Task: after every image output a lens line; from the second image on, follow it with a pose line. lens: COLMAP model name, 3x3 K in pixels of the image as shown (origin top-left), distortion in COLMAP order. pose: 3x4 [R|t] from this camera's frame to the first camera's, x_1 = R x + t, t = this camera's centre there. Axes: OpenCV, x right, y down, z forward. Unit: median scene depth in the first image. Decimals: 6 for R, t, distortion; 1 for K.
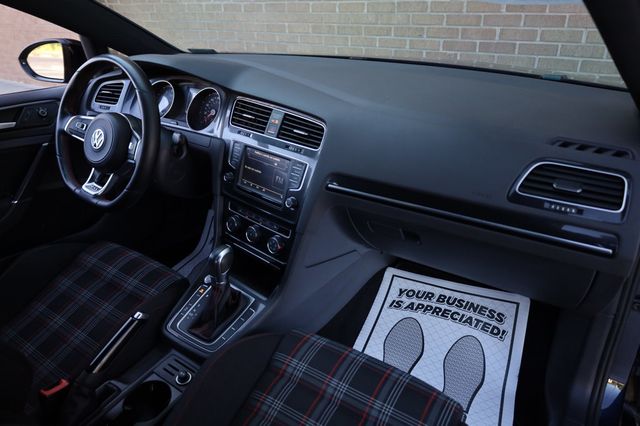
lens RADIAL K [[439.7, 0, 320.0], [0, 439.7, 213.0], [0, 0, 1]] dist [-0.003123, -0.001975]
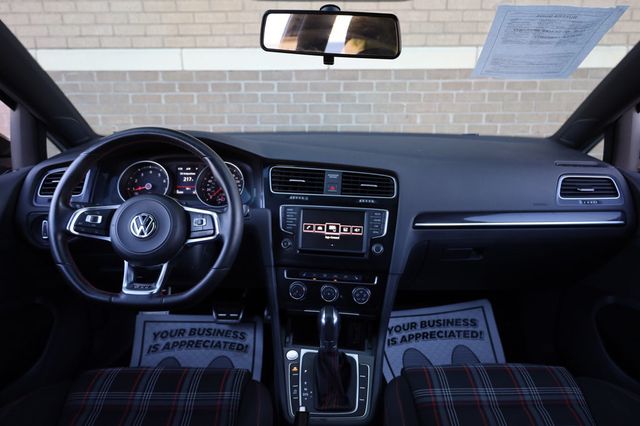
lens RADIAL K [[441.8, 0, 320.0], [0, 441.8, 213.0], [0, 0, 1]] dist [-0.000347, 0.000001]
pose [[0.826165, -0.133382, 0.547413, -0.588626], [0.241648, 0.961562, -0.130406, -0.001212], [-0.508978, 0.240018, 0.826640, 0.116897]]
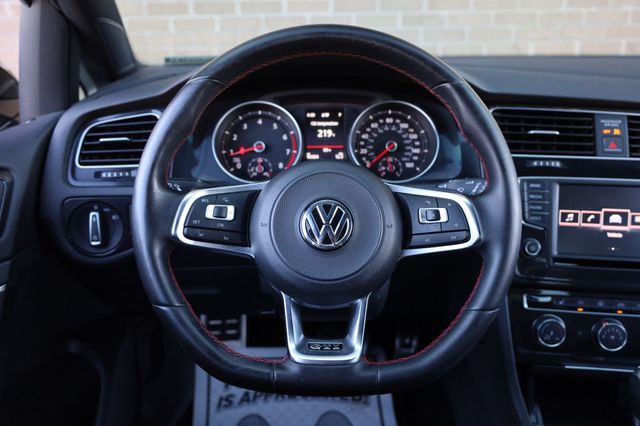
lens RADIAL K [[538.5, 0, 320.0], [0, 538.5, 213.0], [0, 0, 1]] dist [-0.003858, -0.001986]
pose [[0.822255, -0.177057, 0.540876, -0.671597], [0.255345, 0.964122, -0.072574, -0.122984], [-0.508621, 0.197784, 0.837965, 0.498292]]
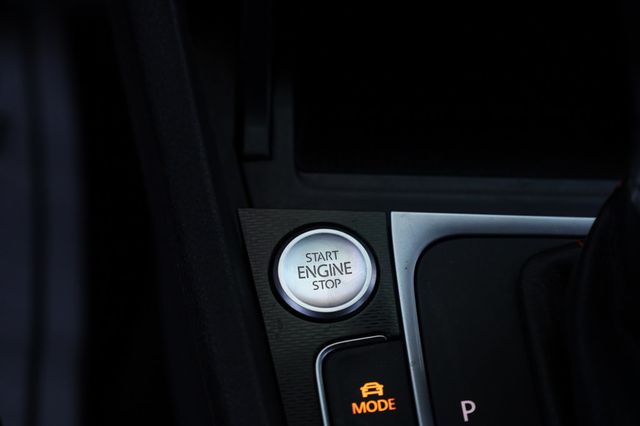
lens RADIAL K [[1056.6, 0, 320.0], [0, 1056.6, 213.0], [0, 0, 1]] dist [-0.018412, -0.032118]
pose [[0.754313, -0.418928, 0.505481, -0.332846], [0.287377, 0.902958, 0.319502, 0.046661], [-0.590276, -0.095741, 0.801503, 0.694202]]
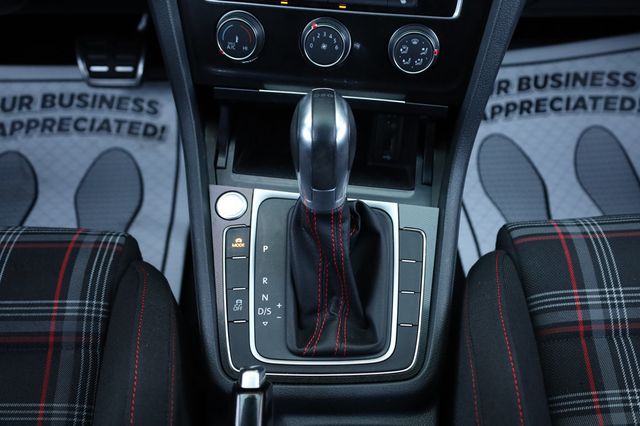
lens RADIAL K [[642.7, 0, 320.0], [0, 642.7, 213.0], [0, 0, 1]] dist [0.004212, 0.006641]
pose [[0.823952, -0.389240, 0.411819, -0.363038], [0.245917, 0.900366, 0.358979, -0.015170], [-0.510517, -0.194508, 0.837579, 0.451230]]
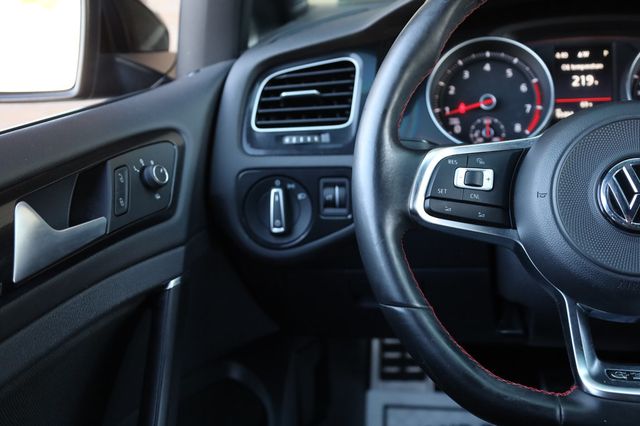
lens RADIAL K [[726.1, 0, 320.0], [0, 726.1, 213.0], [0, 0, 1]] dist [0.000903, -0.020751]
pose [[0.920217, -0.162457, 0.356101, -0.736229], [0.225471, 0.963697, -0.143003, -0.116933], [-0.319941, 0.211884, 0.923441, 0.553130]]
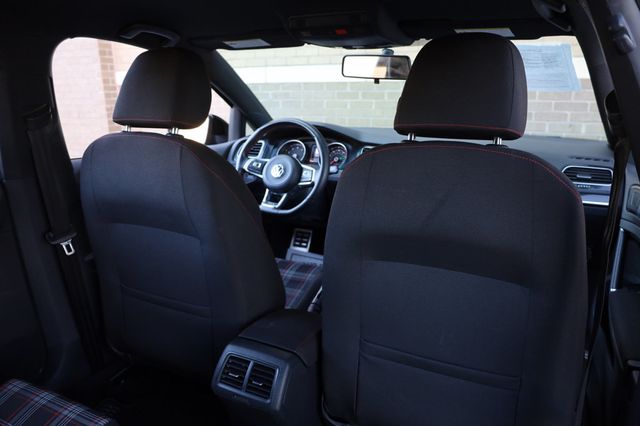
lens RADIAL K [[483.0, 0, 320.0], [0, 483.0, 213.0], [0, 0, 1]] dist [0.002314, 0.004042]
pose [[0.992069, -0.003462, 0.125649, -0.492269], [0.032614, 0.972476, -0.230710, 0.310932], [-0.121392, 0.232978, 0.964876, -0.506590]]
